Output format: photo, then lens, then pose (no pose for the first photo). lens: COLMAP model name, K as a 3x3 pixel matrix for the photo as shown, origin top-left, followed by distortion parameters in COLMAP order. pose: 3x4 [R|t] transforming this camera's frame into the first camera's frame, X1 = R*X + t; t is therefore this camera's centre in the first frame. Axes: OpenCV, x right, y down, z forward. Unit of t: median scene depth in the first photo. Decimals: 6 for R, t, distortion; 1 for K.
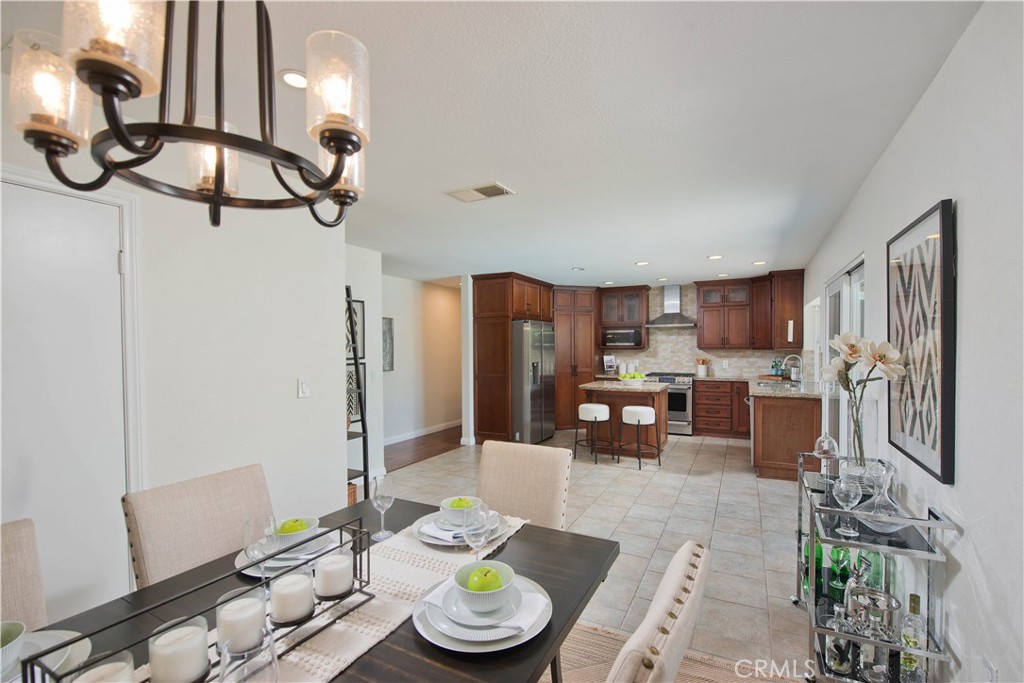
lens RADIAL K [[442.3, 0, 519.6], [0, 442.3, 351.9], [0, 0, 1]] dist [-0.000357, -0.000103]
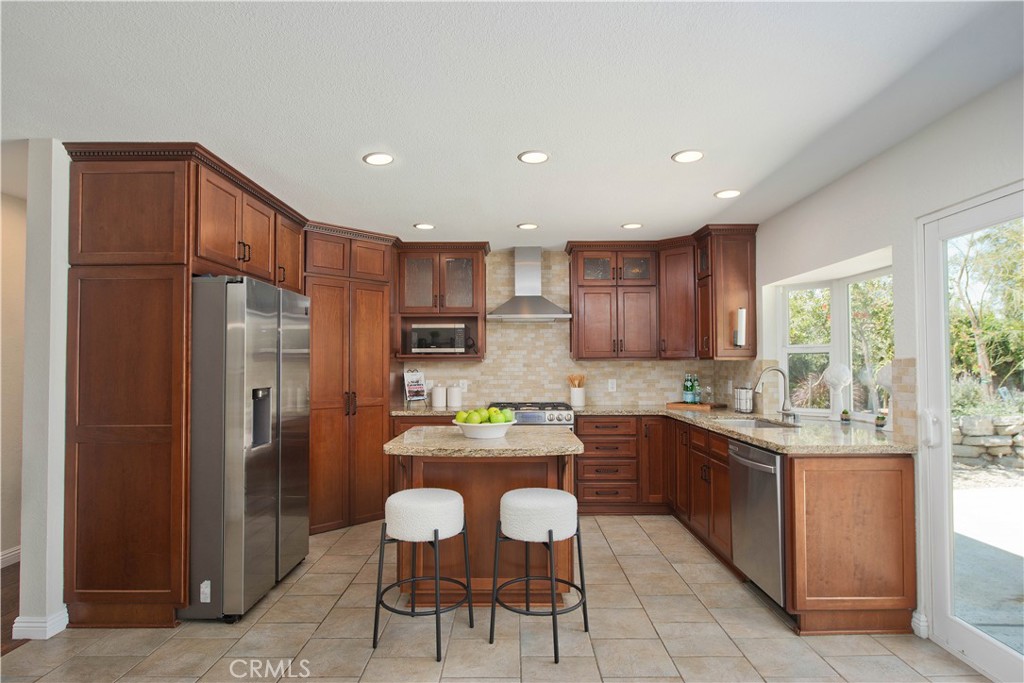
lens RADIAL K [[547.0, 0, 508.5], [0, 547.0, 347.9], [0, 0, 1]] dist [0.002295, -0.005711]
pose [[0.894133, 0.015664, 0.447527, 0.012201], [0.003790, 0.999087, -0.042543, 0.008294], [-0.447785, 0.039735, 0.893258, 0.410919]]
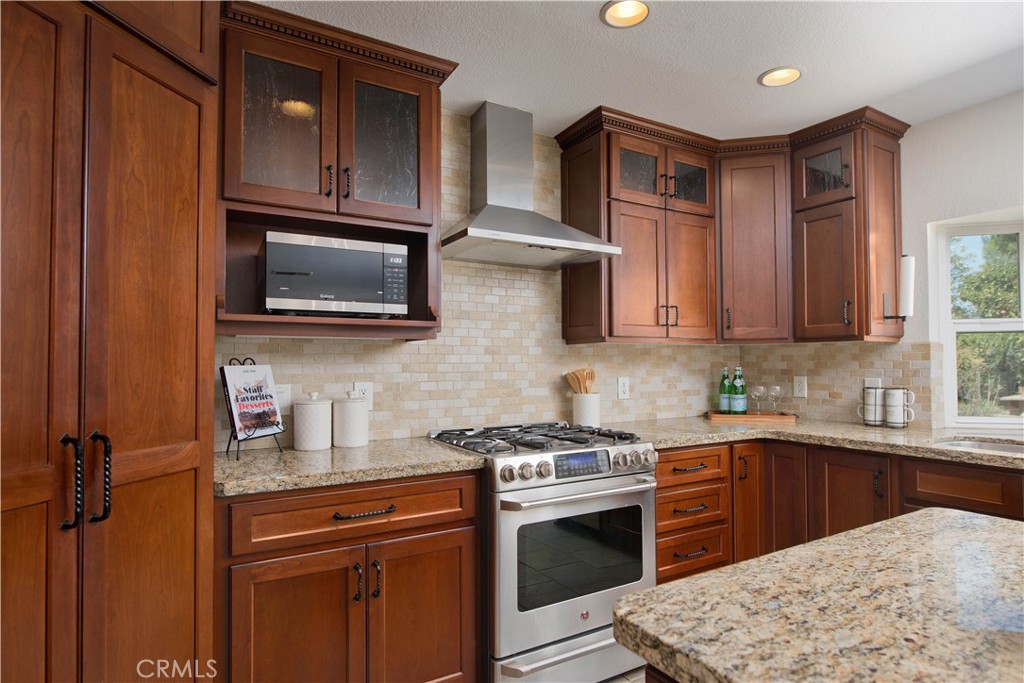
lens RADIAL K [[547.0, 0, 490.2], [0, 547.0, 356.4], [0, 0, 1]] dist [0.002295, -0.005711]
pose [[0.559295, 0.016688, 0.828801, 0.063158], [0.013872, 0.999469, -0.029485, 0.015074], [-0.828853, 0.027988, 0.558766, 0.864680]]
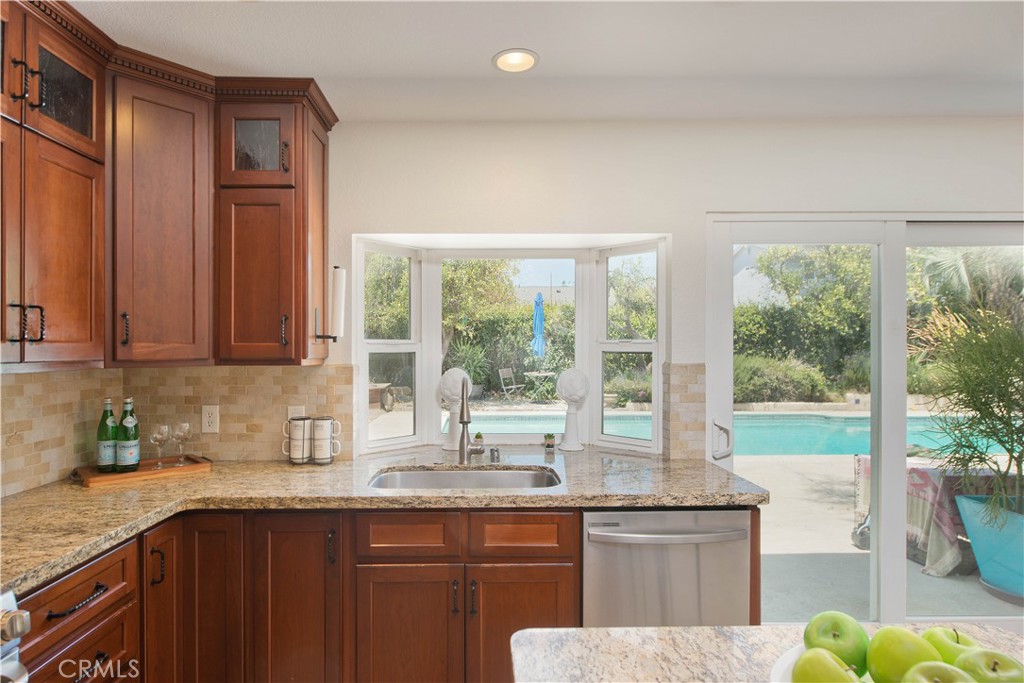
lens RADIAL K [[621.4, 0, 481.6], [0, 621.4, 353.0], [0, 0, 1]] dist [0.002881, -0.000317]
pose [[-0.428111, 0.005953, 0.903706, 0.159189], [0.016711, 0.999859, 0.001331, -0.008767], [-0.903571, 0.015672, -0.428151, 0.918437]]
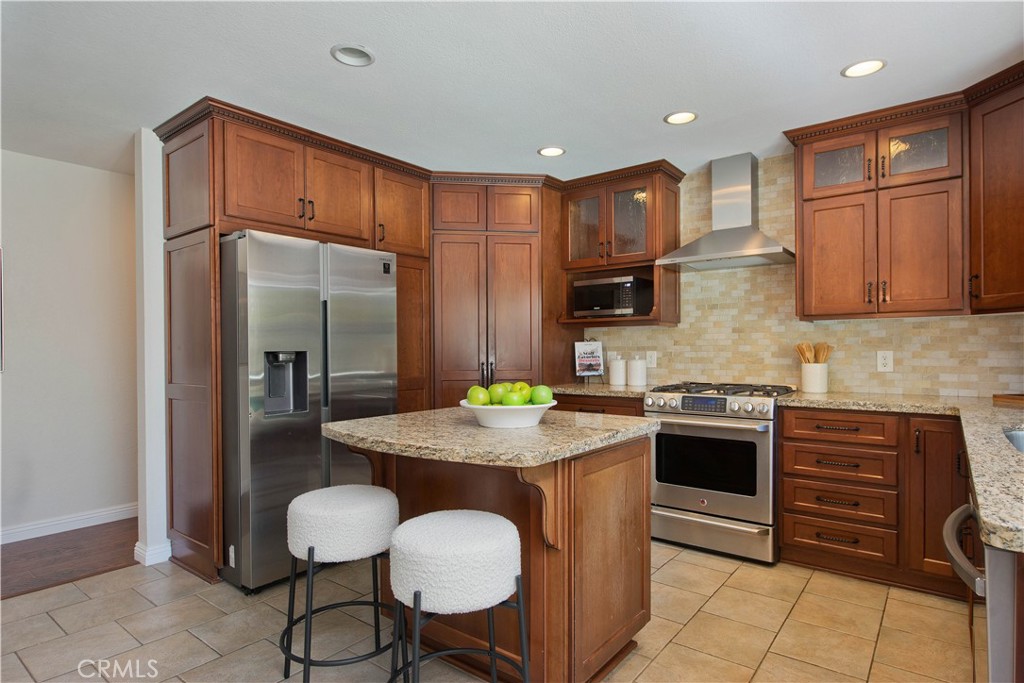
lens RADIAL K [[547.0, 0, 517.9], [0, 547.0, 349.7], [0, 0, 1]] dist [0.002295, -0.005711]
pose [[0.982013, -0.000711, -0.188810, 0.264584], [-0.000258, 0.999987, -0.005105, 0.021411], [0.188811, 0.005062, 0.982000, 0.522315]]
